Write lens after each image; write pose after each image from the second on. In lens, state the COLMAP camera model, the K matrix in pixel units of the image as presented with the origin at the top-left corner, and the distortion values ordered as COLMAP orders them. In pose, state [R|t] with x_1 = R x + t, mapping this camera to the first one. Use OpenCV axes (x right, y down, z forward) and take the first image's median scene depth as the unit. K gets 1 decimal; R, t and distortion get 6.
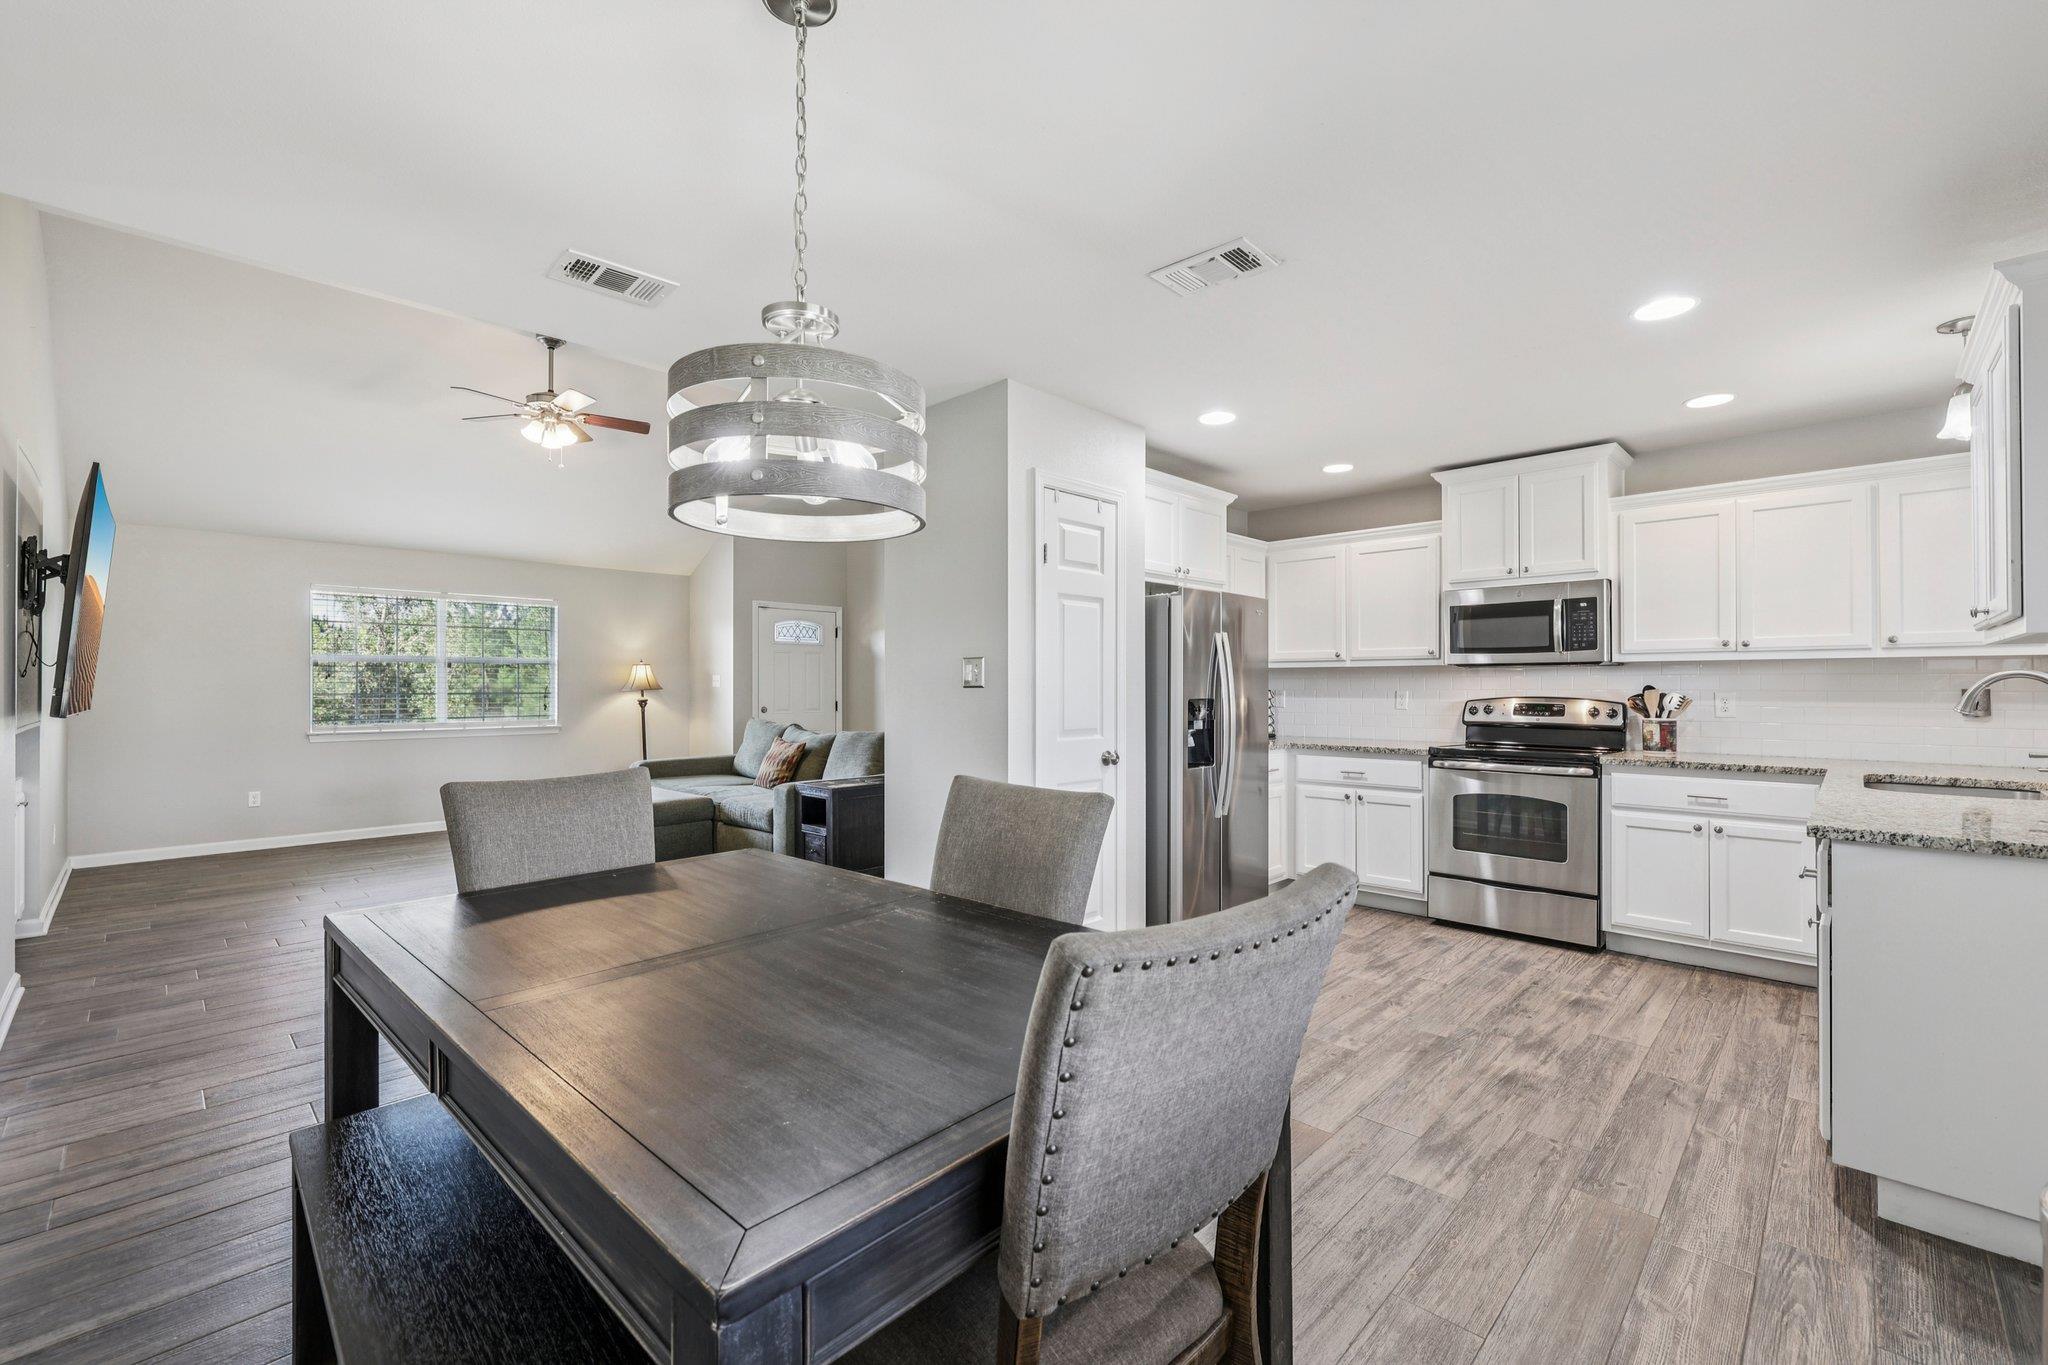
lens RADIAL K [[869.0, 0, 1027.7], [0, 869.0, 696.7], [0, 0, 1]] dist [0.004983, -0.001103]
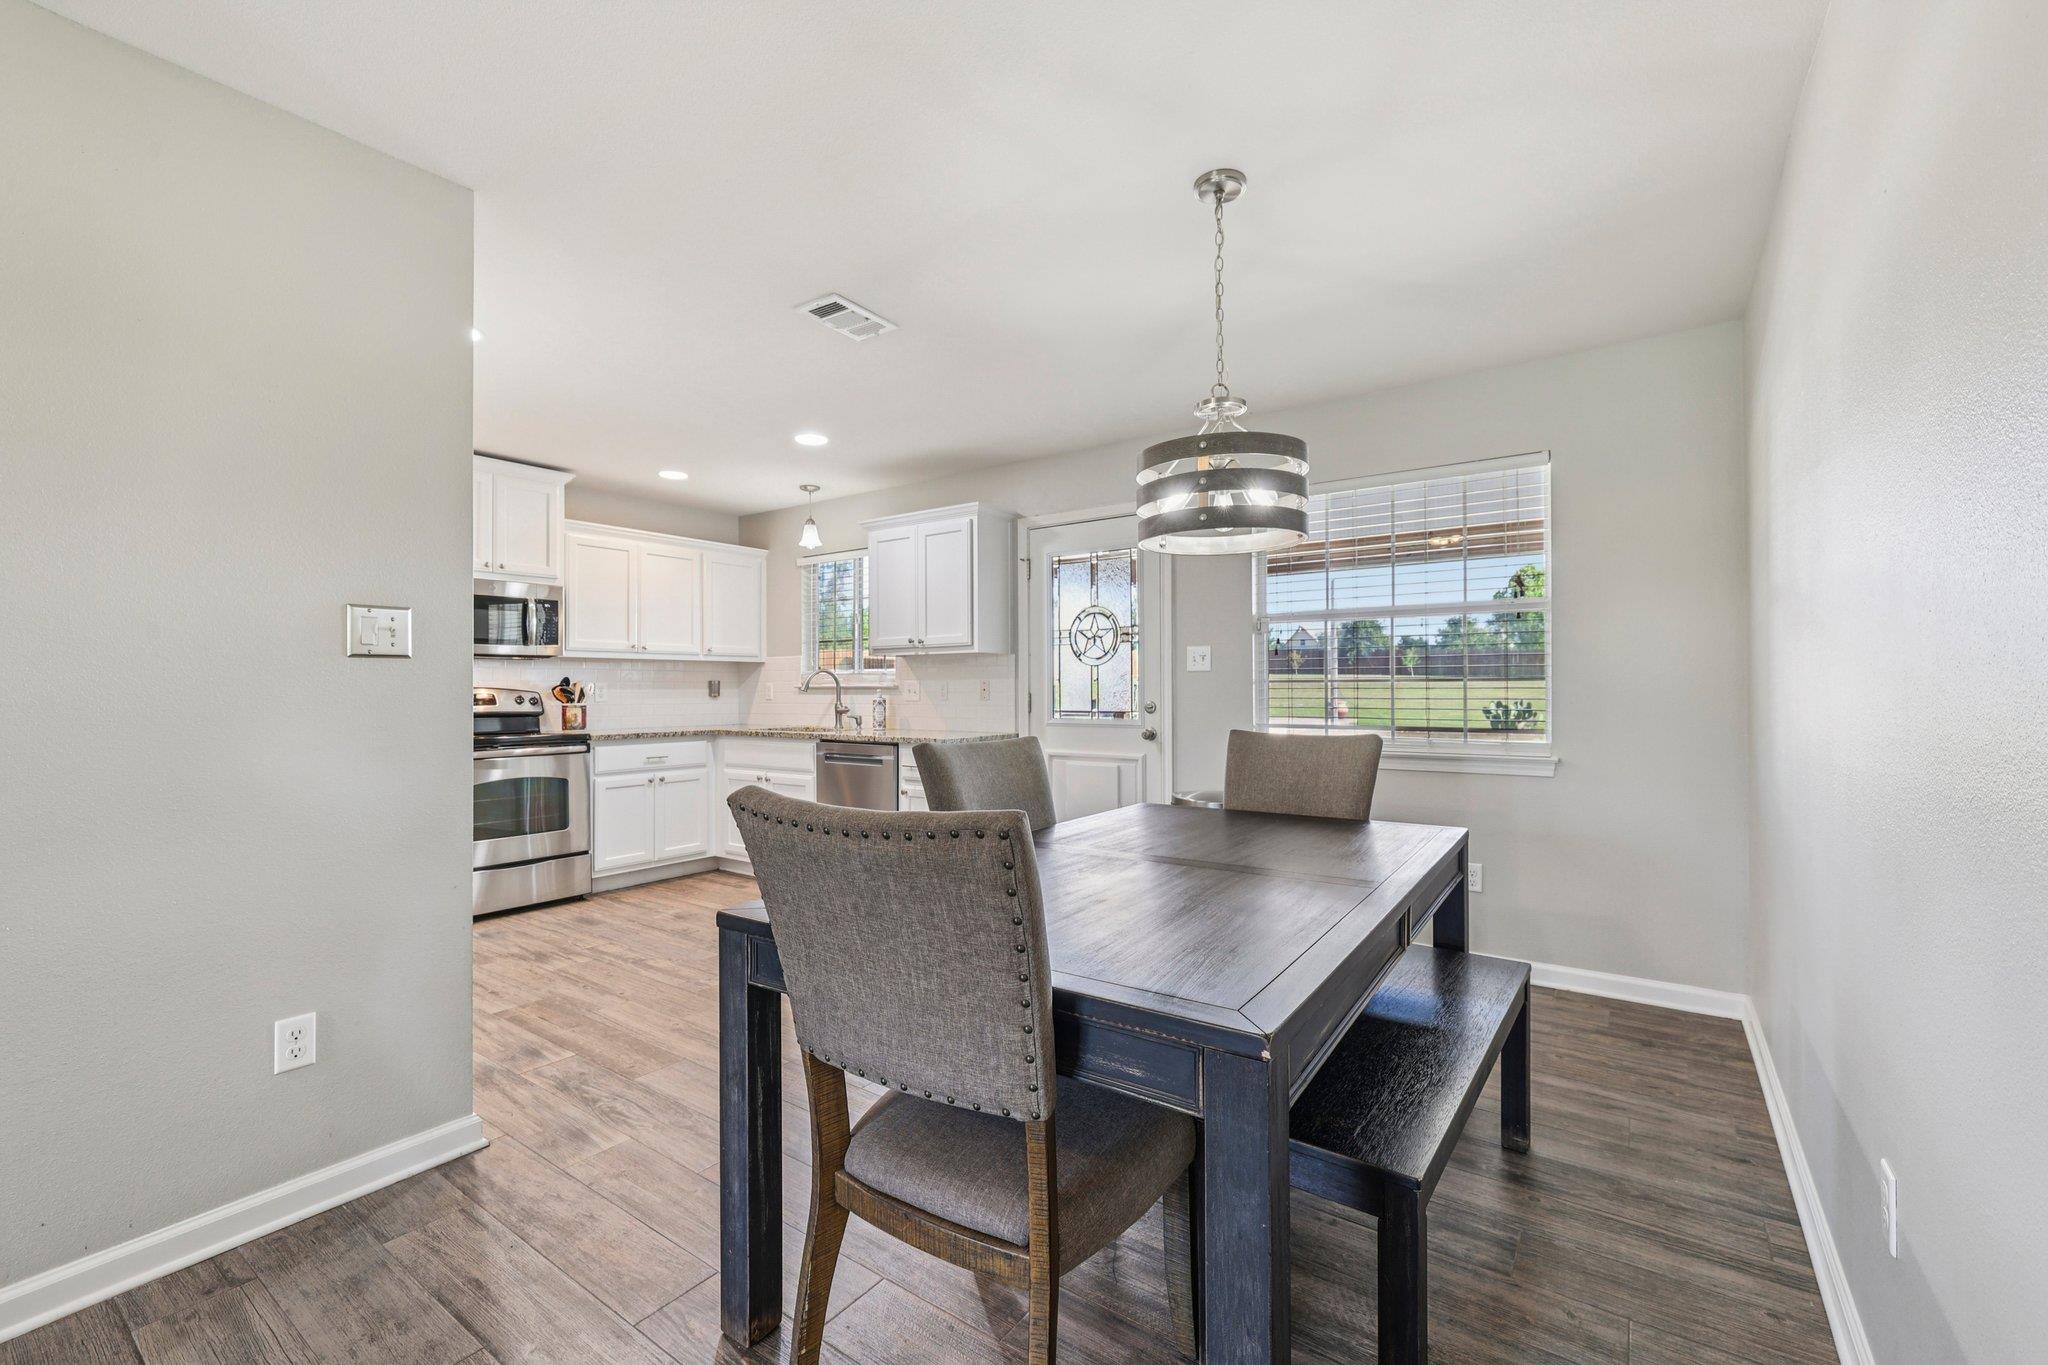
lens RADIAL K [[869.0, 0, 1030.8], [0, 869.0, 686.6], [0, 0, 1]] dist [0.004983, -0.001103]
pose [[-0.140954, 0.004161, 0.990007, -0.607351], [0.015320, 0.999881, -0.002021, 0.013757], [-0.989898, 0.014882, -0.141001, 0.547976]]
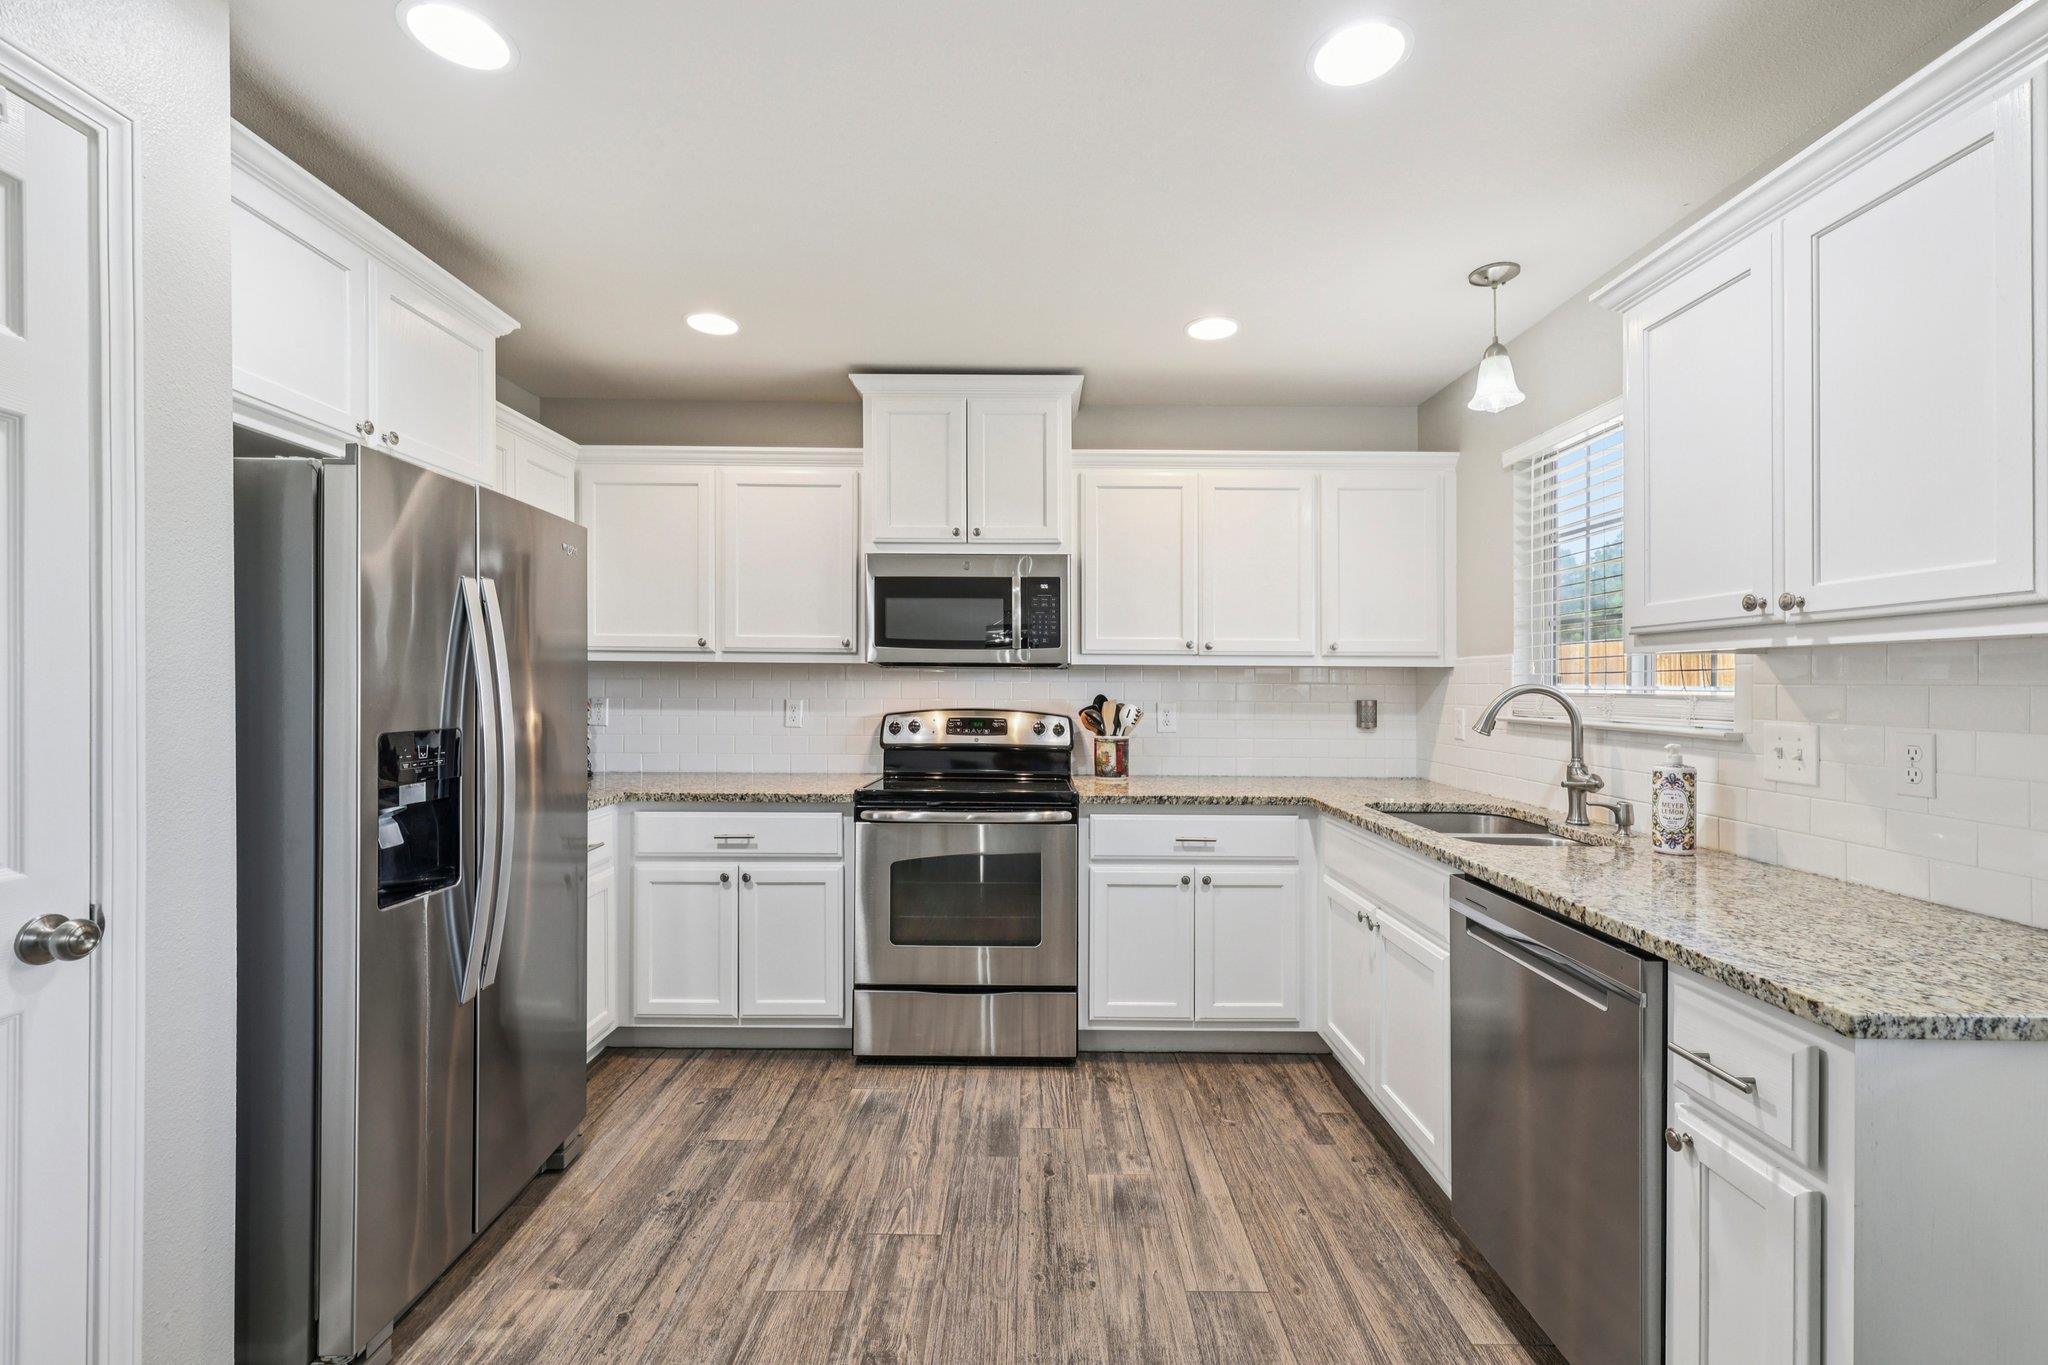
lens RADIAL K [[869.0, 0, 1031.5], [0, 869.0, 682.1], [0, 0, 1]] dist [0.004983, -0.001103]
pose [[0.719149, 0.007846, 0.694812, 0.117900], [0.000633, 0.999928, -0.011947, -0.015458], [-0.694856, 0.009032, 0.719092, 0.488639]]
